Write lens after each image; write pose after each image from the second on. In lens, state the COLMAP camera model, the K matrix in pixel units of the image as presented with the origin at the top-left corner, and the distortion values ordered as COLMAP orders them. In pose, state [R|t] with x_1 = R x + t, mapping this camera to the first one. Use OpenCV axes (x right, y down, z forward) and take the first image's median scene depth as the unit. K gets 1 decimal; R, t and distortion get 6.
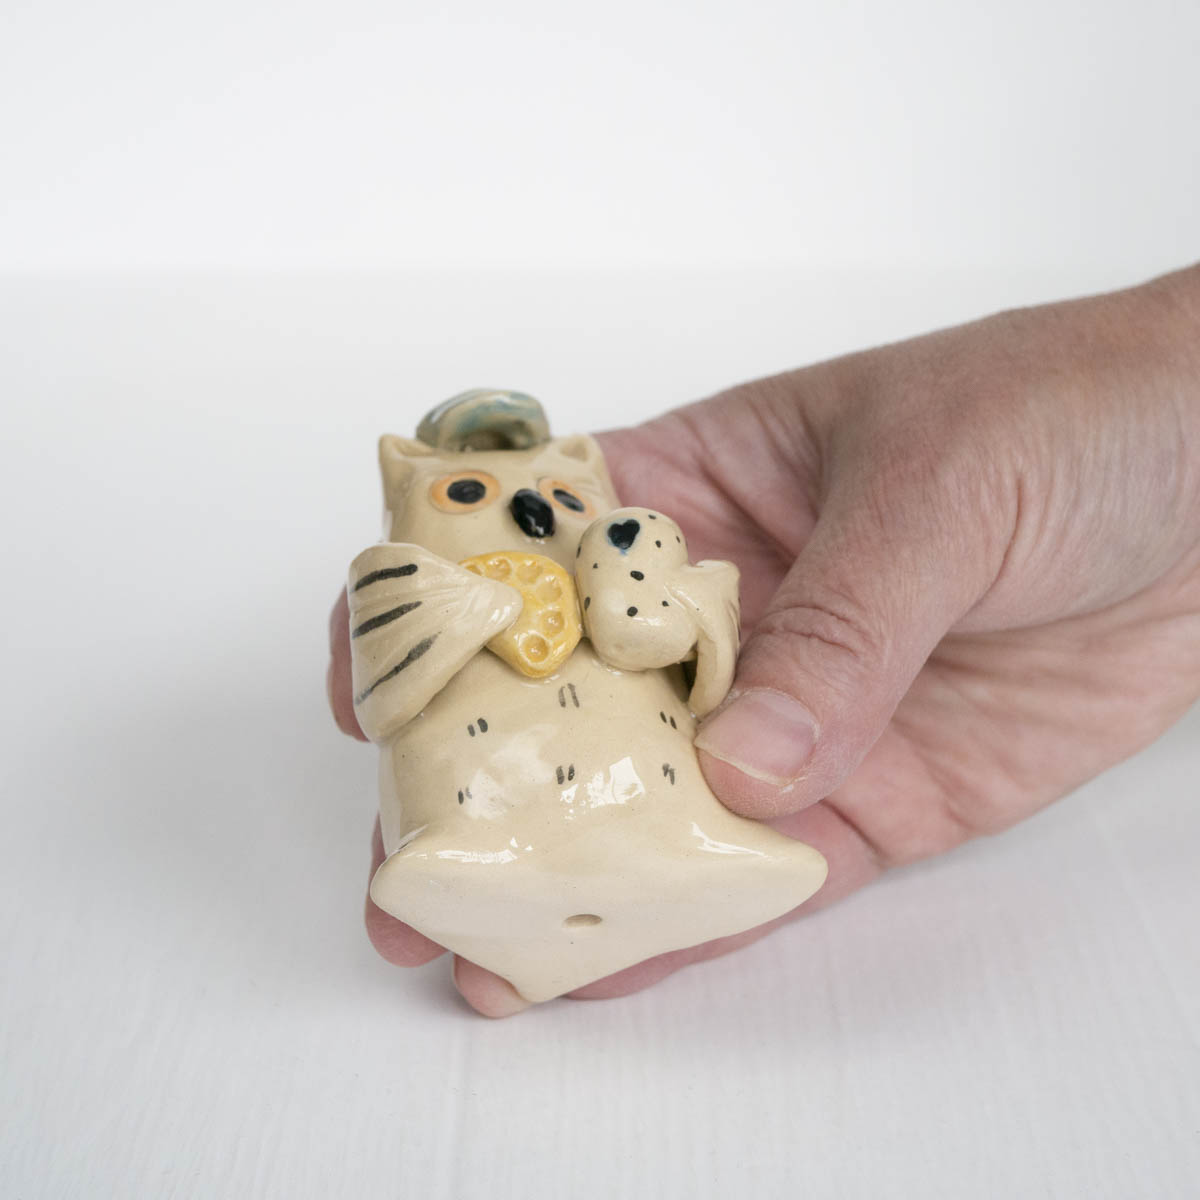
lens RADIAL K [[2571.8, 0, 597.6], [0, 2571.8, 598.1], [0, 0, 1]] dist [0.046794, 0.000000]
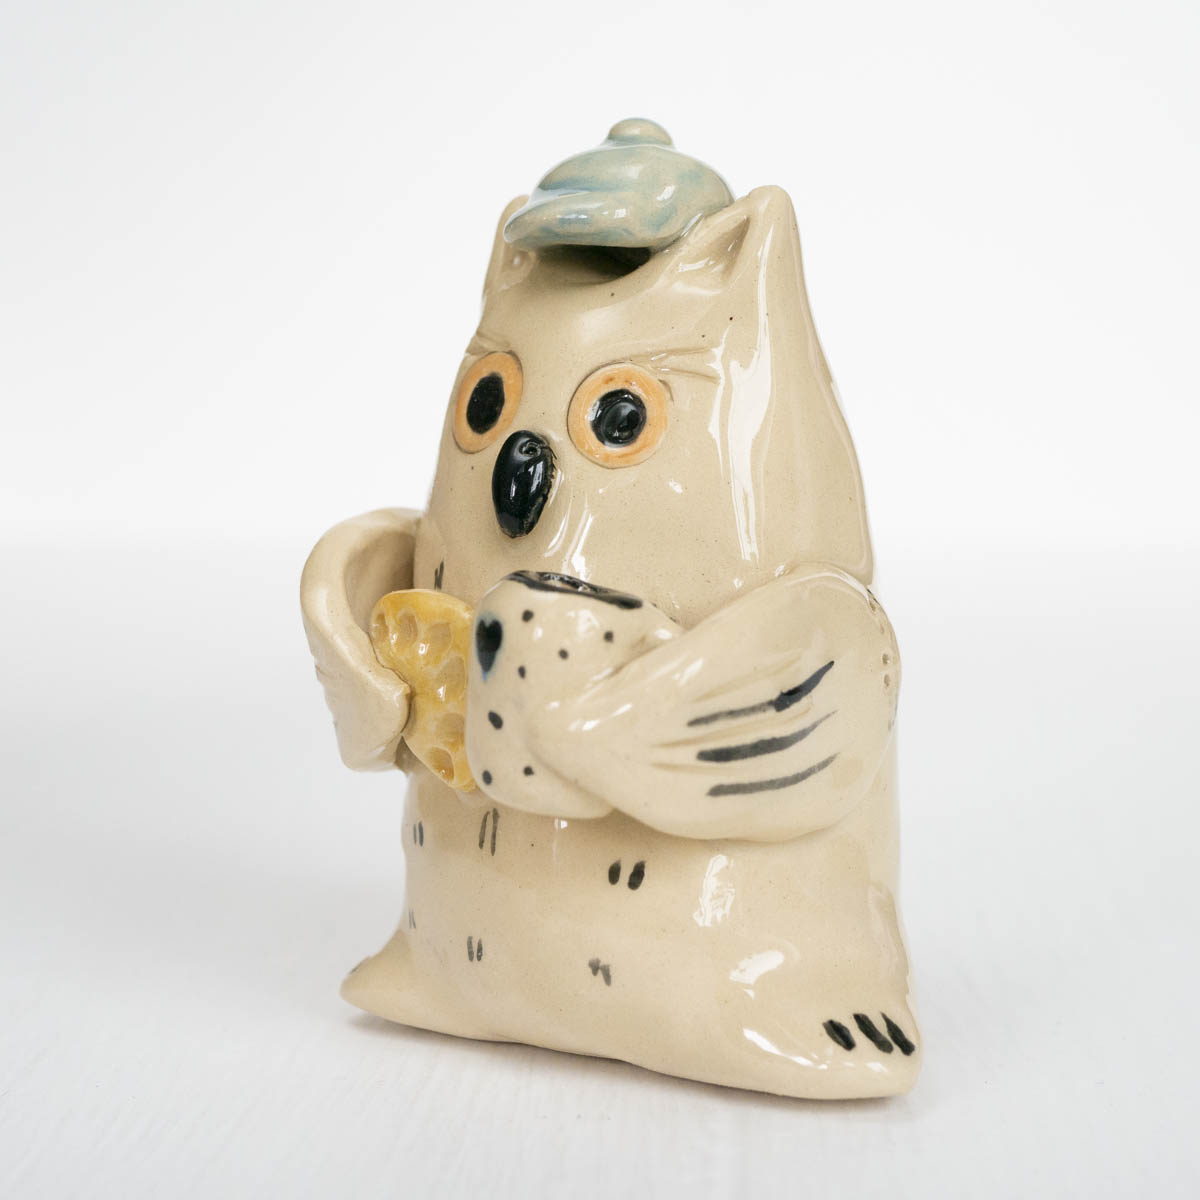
lens RADIAL K [[2571.8, 0, 603.7], [0, 2571.8, 596.6], [0, 0, 1]] dist [0.046794, 0.000000]
pose [[0.661117, 0.210654, -0.720103, 0.496523], [0.299204, 0.806133, 0.510516, -0.358644], [0.688041, -0.552969, 0.469920, 0.729829]]
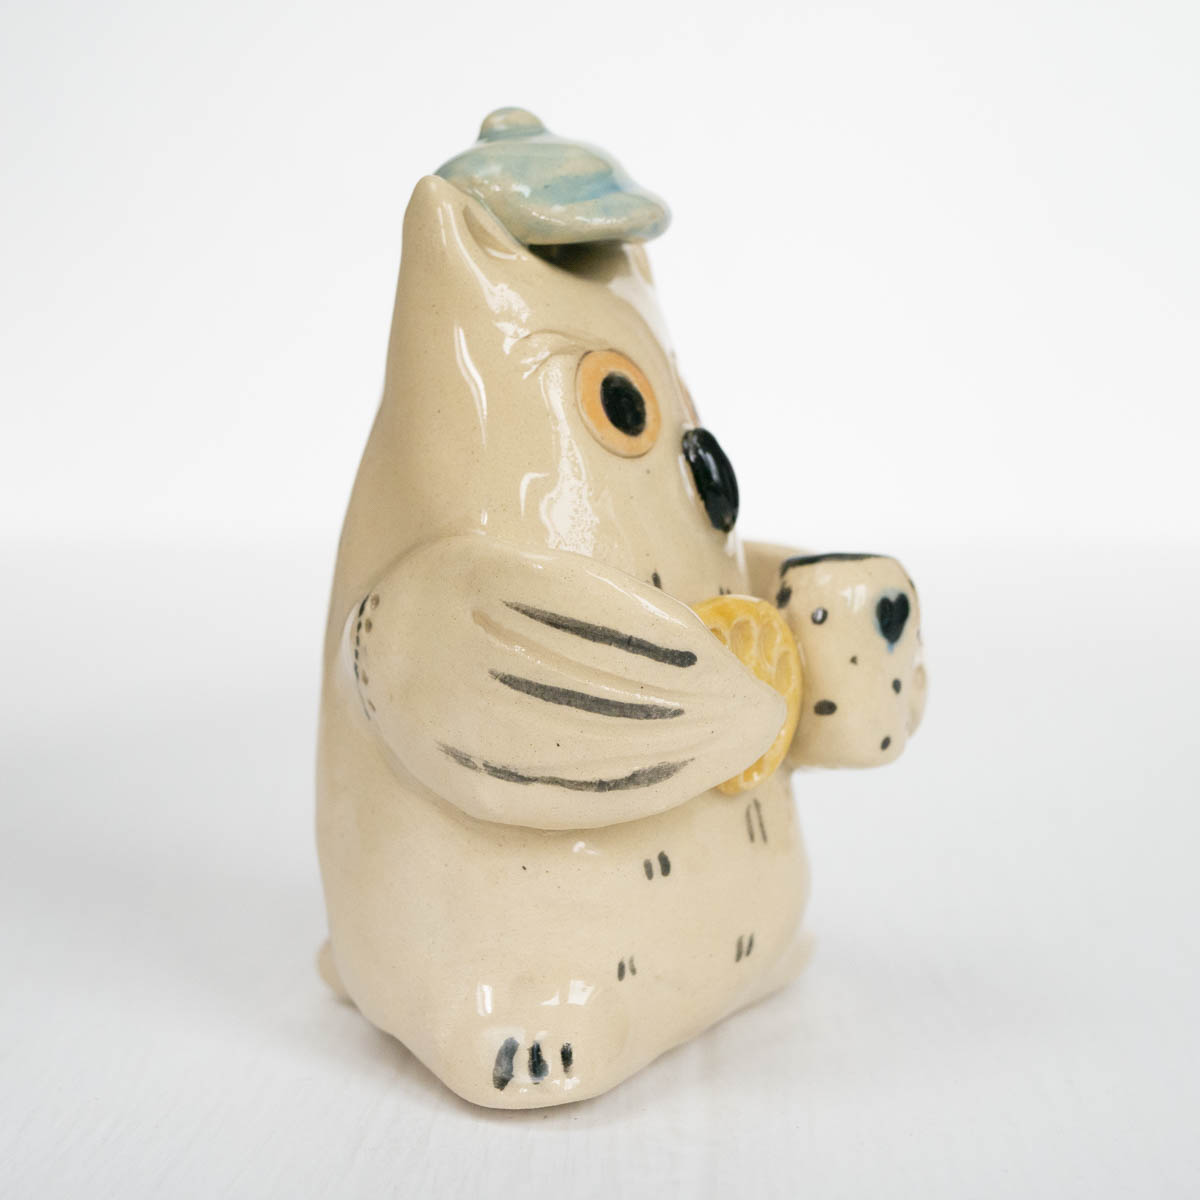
lens RADIAL K [[2571.8, 0, 603.5], [0, 2571.8, 600.2], [0, 0, 1]] dist [0.046794, 0.000000]
pose [[0.662584, 0.048175, 0.747436, -0.566880], [-0.451037, 0.822359, 0.346830, -0.236722], [-0.597952, -0.566926, 0.566611, 0.661440]]
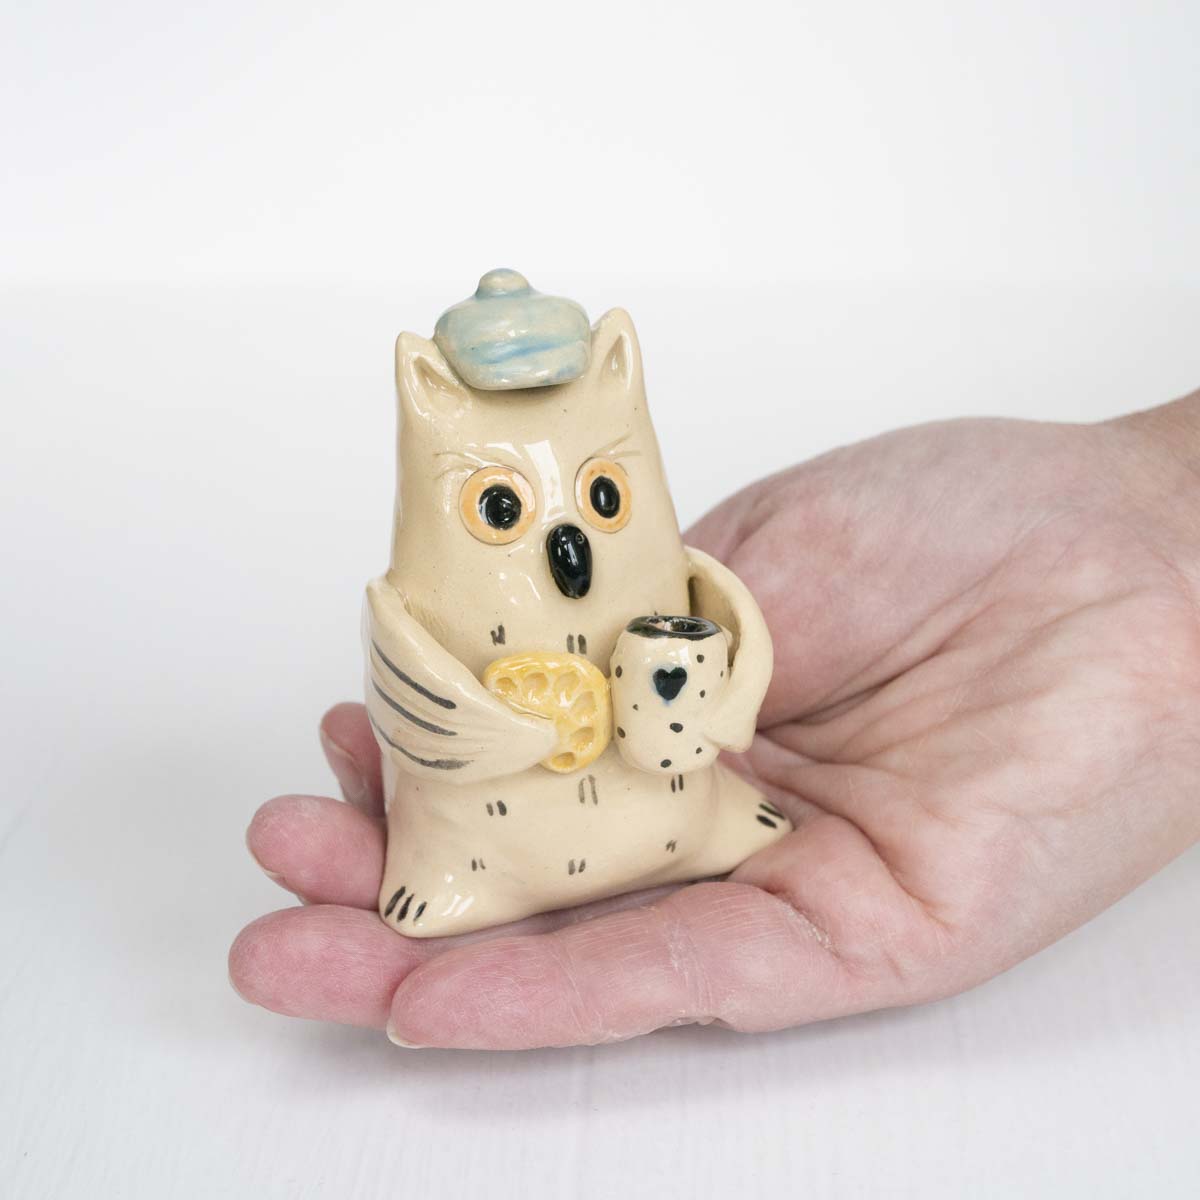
lens RADIAL K [[2571.8, 0, 597.7], [0, 2571.8, 606.2], [0, 0, 1]] dist [0.046794, 0.000000]
pose [[0.984077, 0.049068, 0.170833, -0.185902], [-0.165856, 0.599048, 0.783347, -0.807684], [-0.063900, -0.799208, 0.597648, 0.447236]]
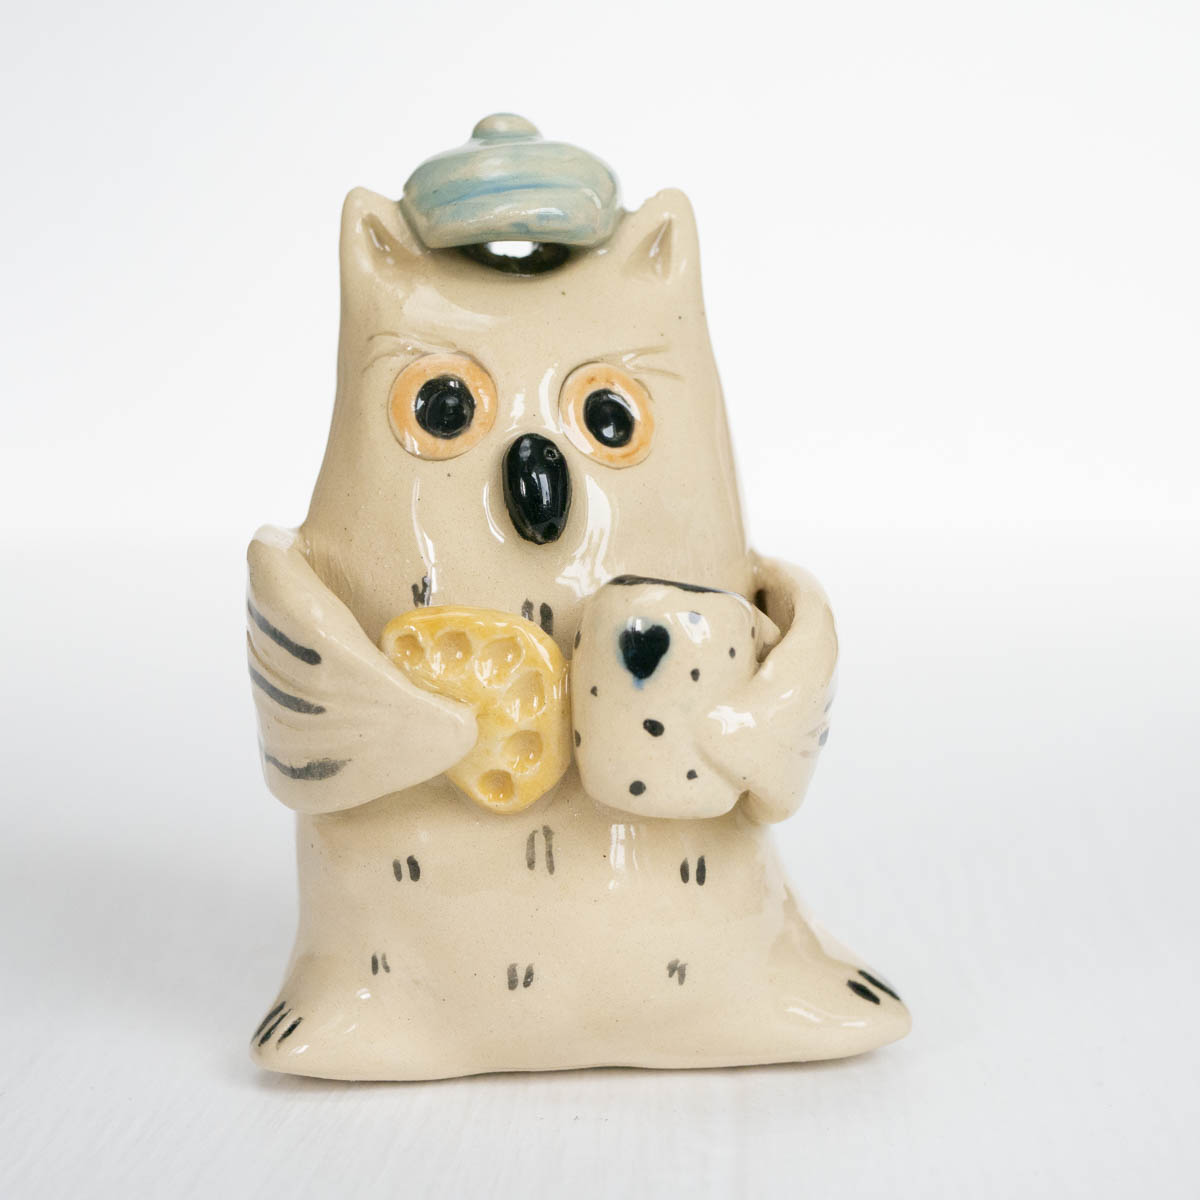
lens RADIAL K [[2571.8, 0, 601.8], [0, 2571.8, 599.0], [0, 0, 1]] dist [0.046794, 0.000000]
pose [[0.984110, 0.143108, -0.105105, 0.065237], [-0.051613, 0.796946, 0.601842, -0.417339], [0.169892, -0.586854, 0.791668, 0.511645]]
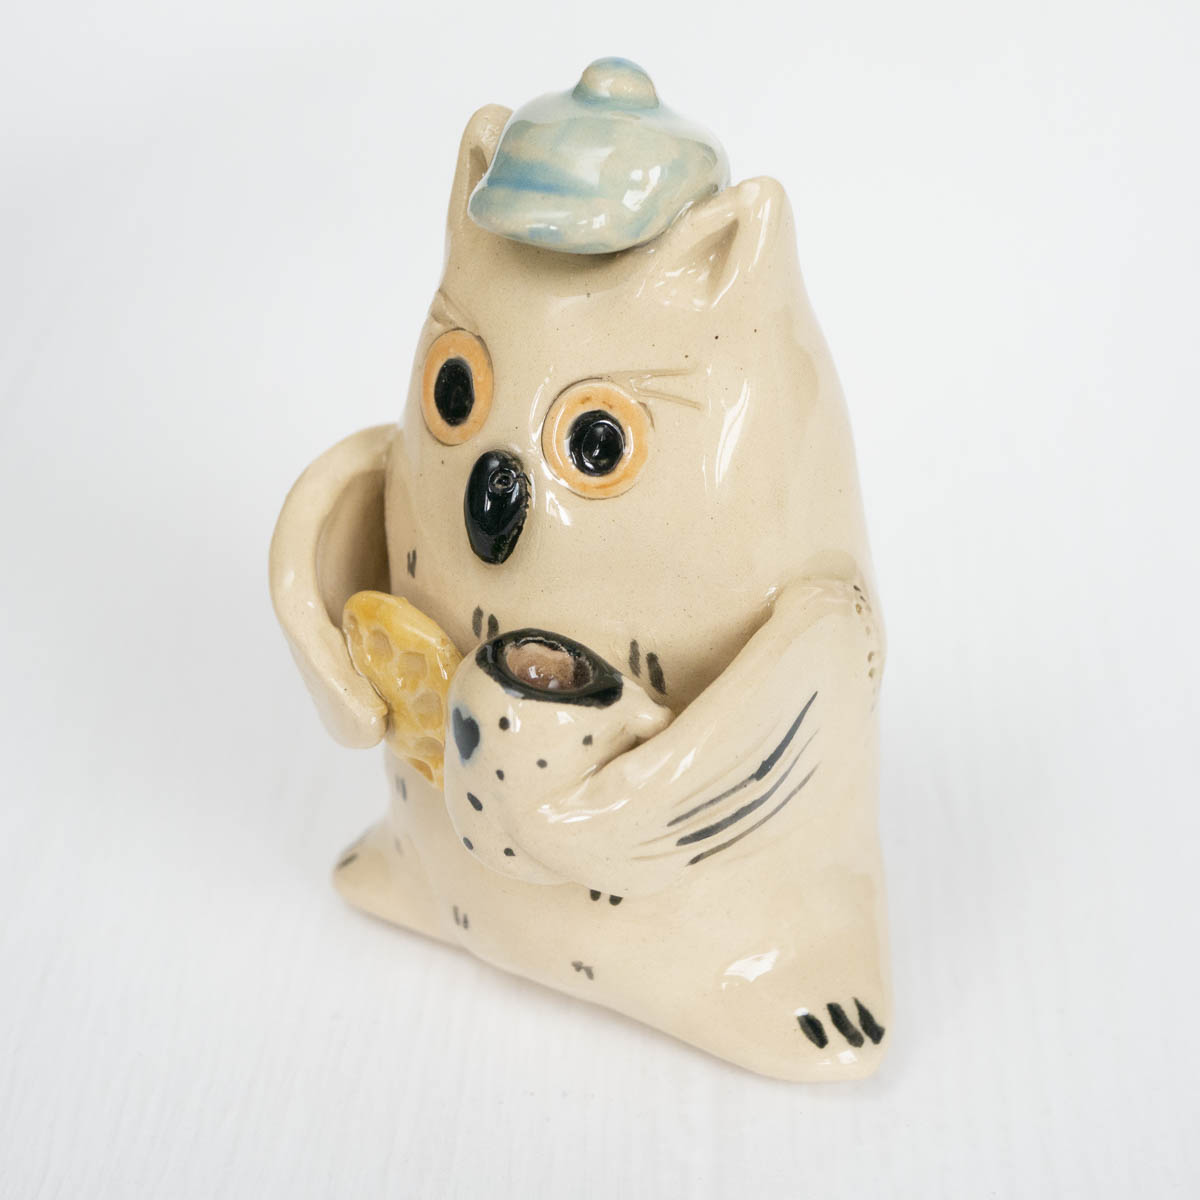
lens RADIAL K [[2571.8, 0, 596.0], [0, 2571.8, 600.2], [0, 0, 1]] dist [0.046794, 0.000000]
pose [[0.665223, 0.483969, -0.568554, 0.380053], [0.305039, 0.518868, 0.798578, -0.543942], [0.681491, -0.704663, 0.197533, 0.928543]]
